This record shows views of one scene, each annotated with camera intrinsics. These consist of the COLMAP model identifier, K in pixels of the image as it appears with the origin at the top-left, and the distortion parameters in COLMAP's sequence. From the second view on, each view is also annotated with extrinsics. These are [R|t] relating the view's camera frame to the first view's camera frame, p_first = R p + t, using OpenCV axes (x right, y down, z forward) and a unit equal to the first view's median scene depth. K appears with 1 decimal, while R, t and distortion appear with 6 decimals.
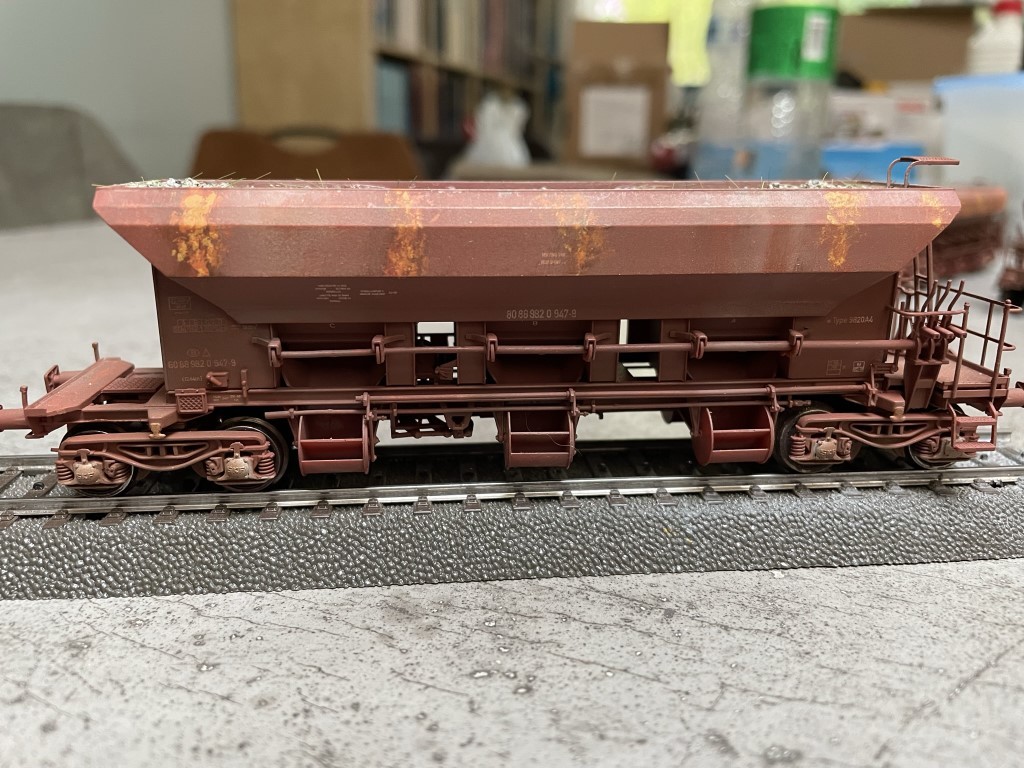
lens RADIAL K [[924.9, 0, 514.2], [0, 924.9, 385.9], [0, 0, 1]] dist [0.119604, -0.234468]
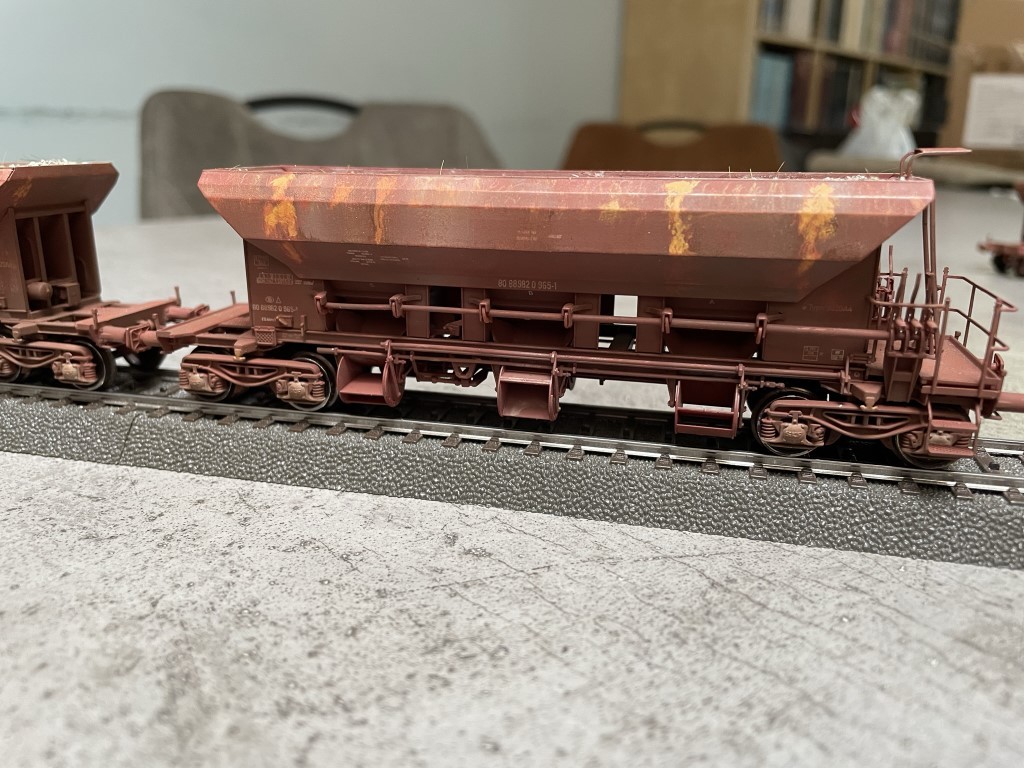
lens RADIAL K [[831.6, 0, 514.1], [0, 831.6, 379.9], [0, 0, 1]] dist [0.059799, -0.151848]
pose [[0.926310, 0.096318, -0.364243, 0.400113], [-0.084949, 0.995269, 0.047148, -0.006345], [0.367061, -0.012731, 0.930110, 0.032206]]
